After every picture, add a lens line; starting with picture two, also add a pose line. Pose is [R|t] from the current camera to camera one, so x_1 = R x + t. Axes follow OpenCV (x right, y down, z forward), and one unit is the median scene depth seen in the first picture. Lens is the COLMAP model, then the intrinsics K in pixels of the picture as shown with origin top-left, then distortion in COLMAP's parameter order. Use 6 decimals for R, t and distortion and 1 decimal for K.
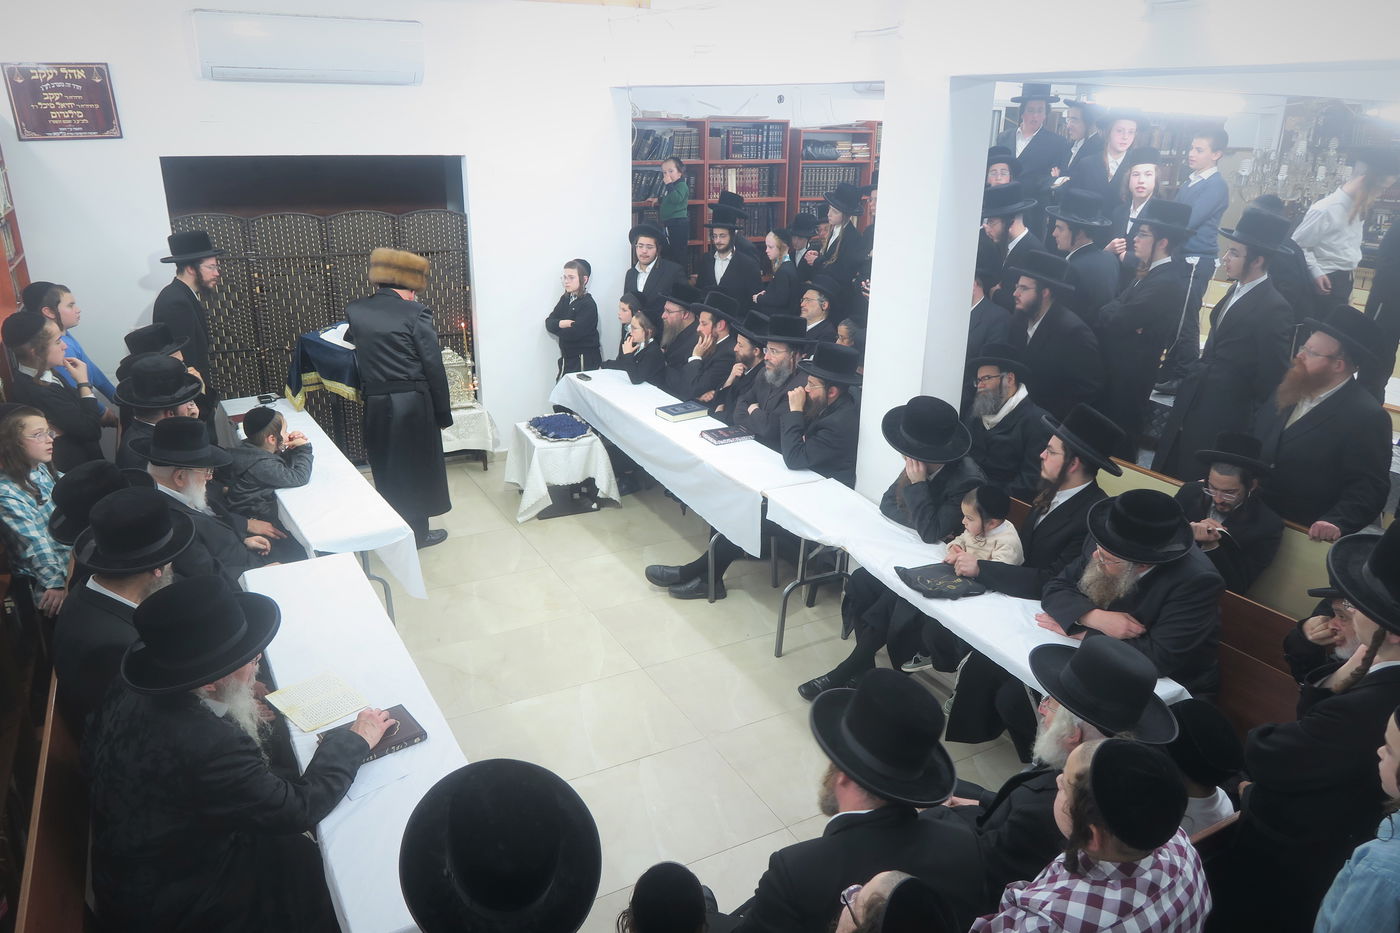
lens RADIAL K [[979.5, 0, 700.0], [0, 979.5, 466.5], [0, 0, 1]] dist [-0.000111, 0.003391]
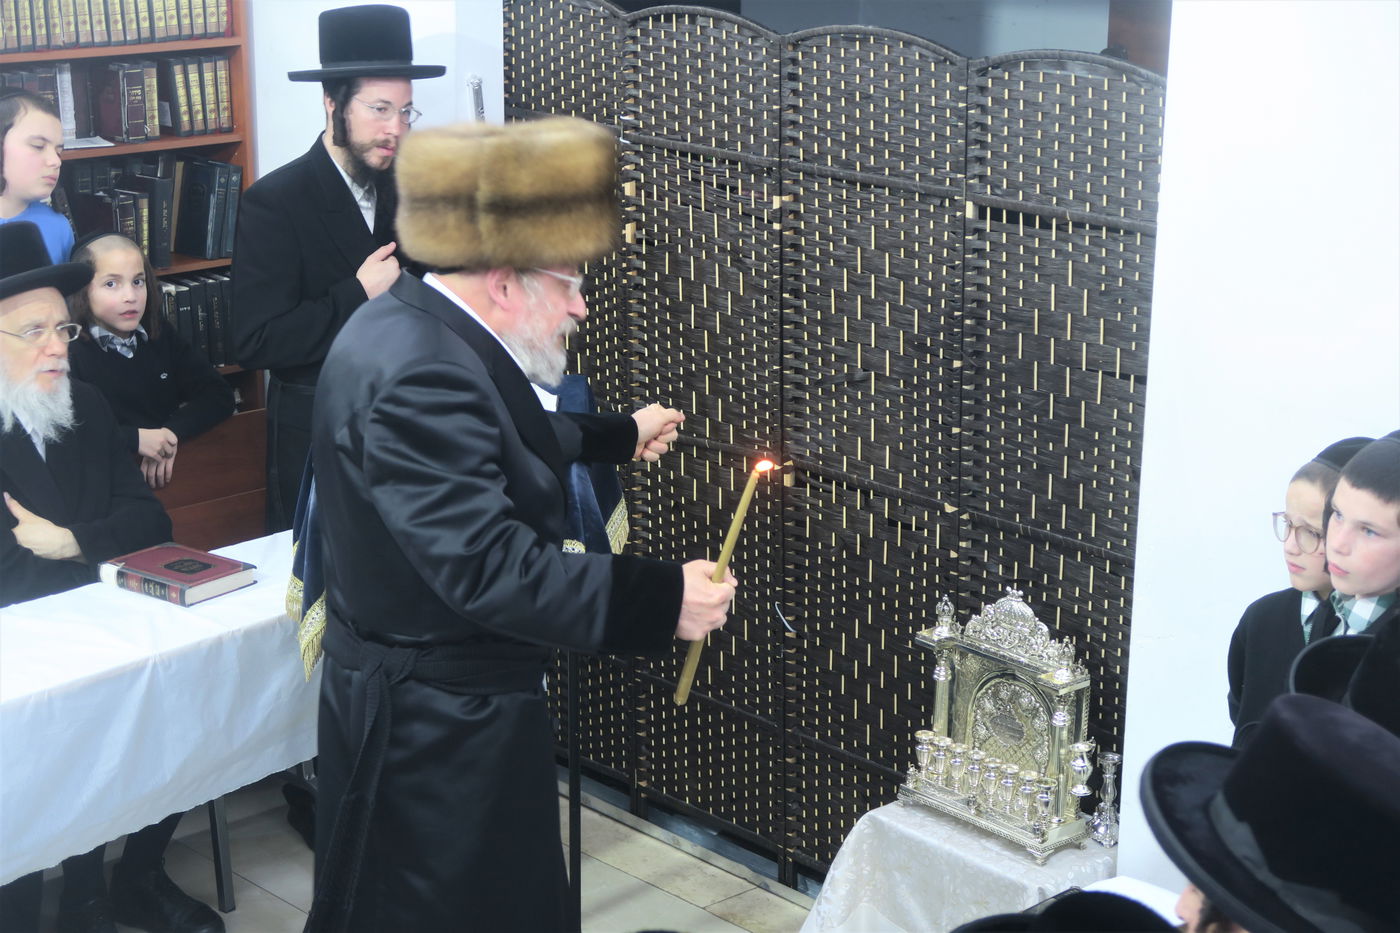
lens RADIAL K [[2399.9, 0, 700.0], [0, 2399.9, 466.5], [0, 0, 1]] dist [0.004327, -0.006910]
pose [[0.274524, 0.251398, -0.928135, 0.369771], [-0.333633, 0.930161, 0.153265, -0.286311], [0.901846, 0.267582, 0.339226, 0.930524]]
